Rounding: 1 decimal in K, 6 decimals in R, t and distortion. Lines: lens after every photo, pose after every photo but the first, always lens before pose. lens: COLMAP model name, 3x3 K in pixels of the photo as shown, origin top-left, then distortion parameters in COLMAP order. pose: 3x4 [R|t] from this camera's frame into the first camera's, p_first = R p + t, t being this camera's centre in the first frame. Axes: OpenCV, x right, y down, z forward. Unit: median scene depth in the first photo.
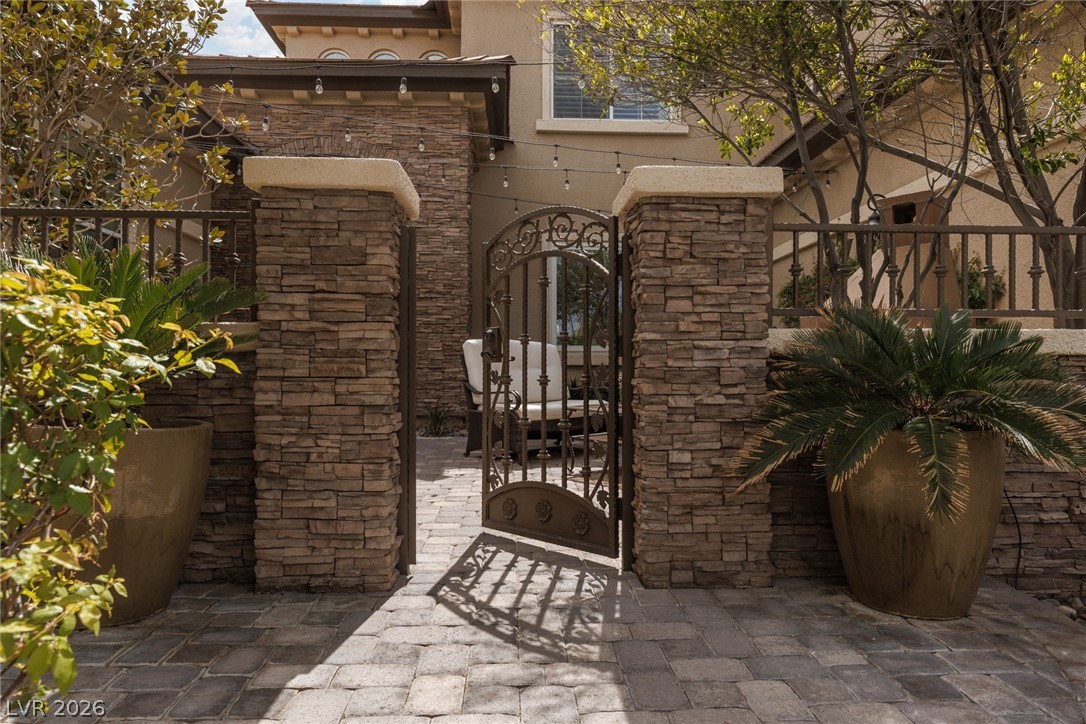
lens RADIAL K [[687.9, 0, 543.0], [0, 687.9, 362.5], [0, 0, 1]] dist [0.002904, 0.000119]
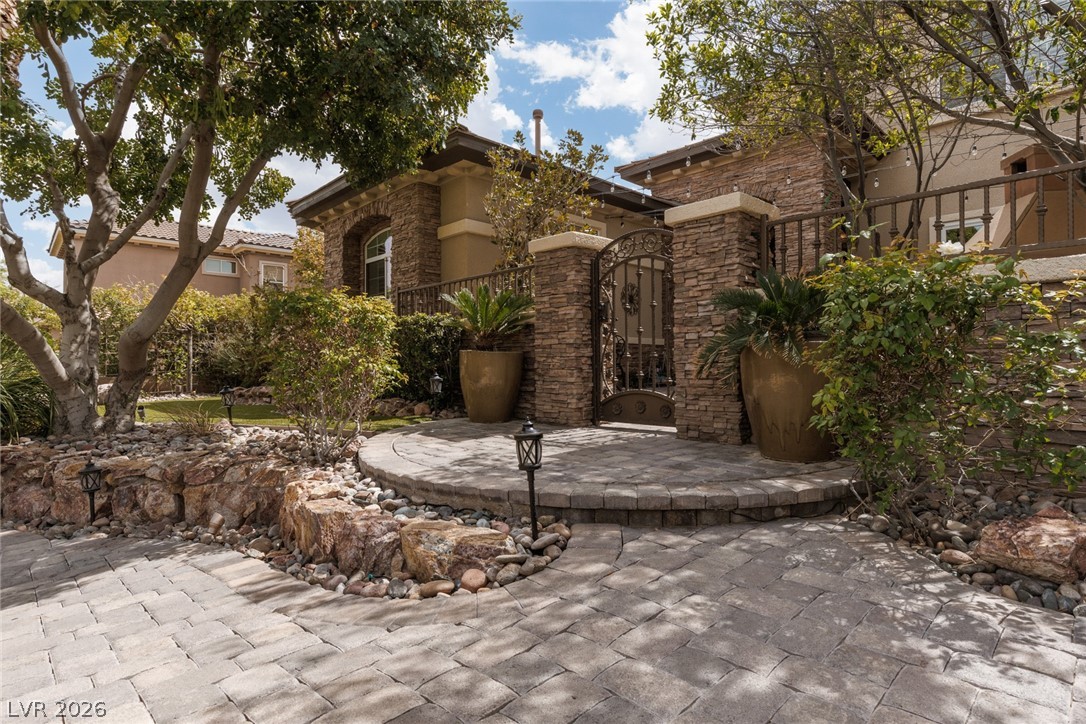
lens RADIAL K [[551.4, 0, 544.7], [0, 551.4, 357.6], [0, 0, 1]] dist [0.004422, 0.000569]
pose [[0.654571, -0.013158, -0.755886, 1.029523], [0.018572, 0.999827, -0.001322, 0.107113], [0.755773, -0.013173, 0.654702, -0.223603]]
